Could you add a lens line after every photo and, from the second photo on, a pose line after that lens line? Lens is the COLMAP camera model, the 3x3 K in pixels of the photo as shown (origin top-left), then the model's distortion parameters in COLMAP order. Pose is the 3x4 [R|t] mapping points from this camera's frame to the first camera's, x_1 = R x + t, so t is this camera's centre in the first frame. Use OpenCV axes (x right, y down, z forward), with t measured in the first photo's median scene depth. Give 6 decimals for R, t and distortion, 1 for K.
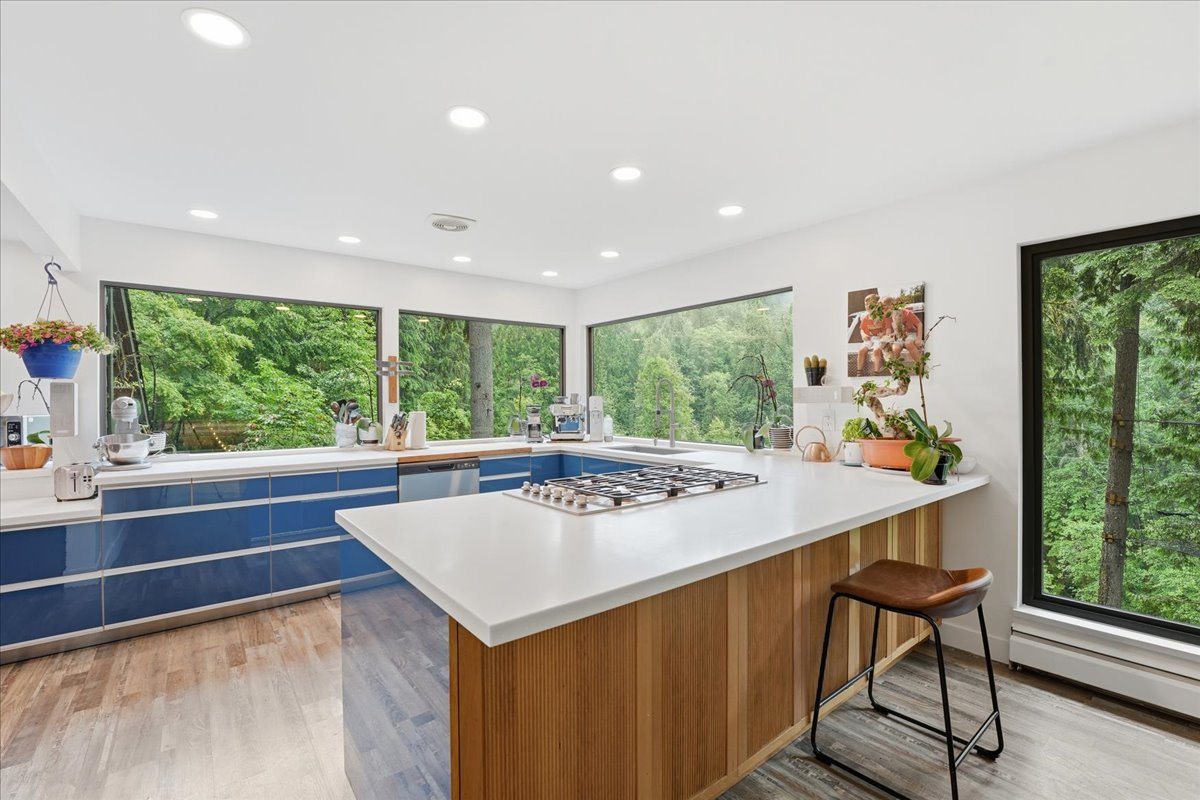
lens RADIAL K [[504.6, 0, 599.8], [0, 504.6, 400.3], [0, 0, 1]] dist [-0.020584, -0.000366]
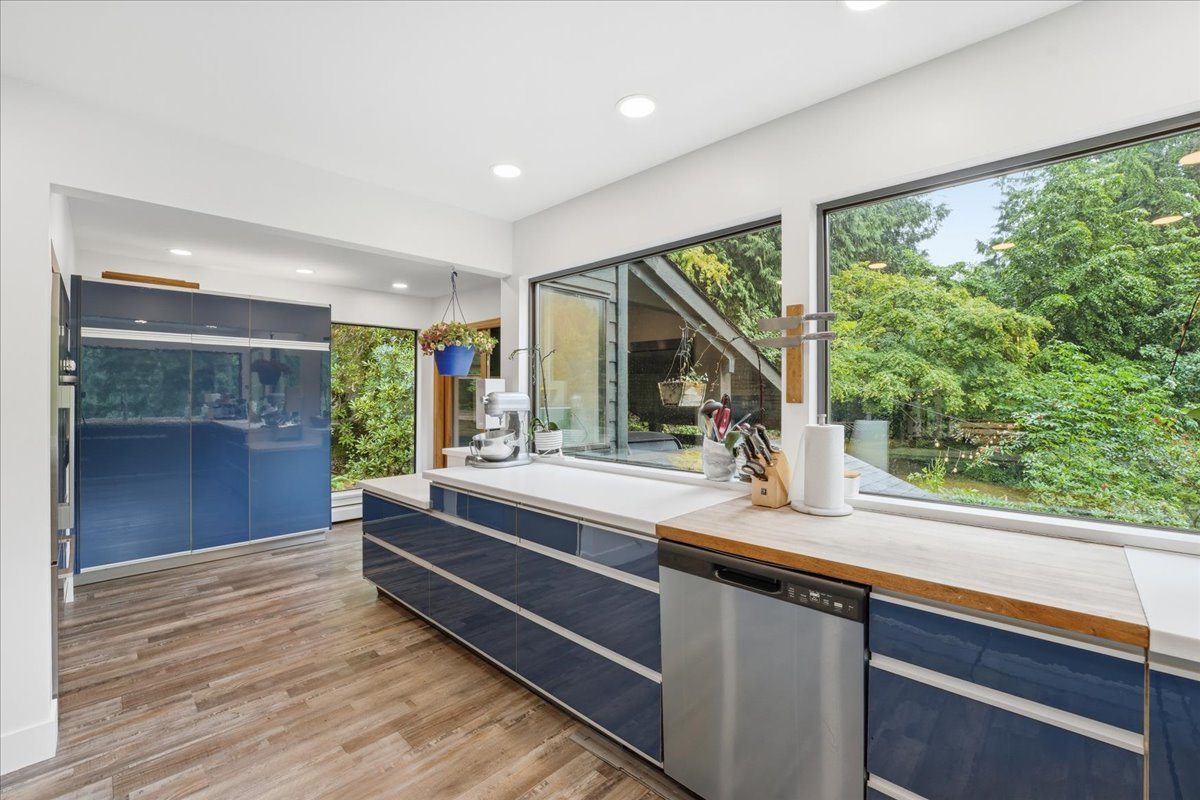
lens RADIAL K [[504.6, 0, 599.5], [0, 504.6, 391.2], [0, 0, 1]] dist [-0.020584, -0.000366]
pose [[0.130794, -0.000410, -0.991410, 0.039005], [-0.003734, 0.999993, -0.000906, -0.005751], [0.991403, 0.003821, 0.130791, 0.750812]]
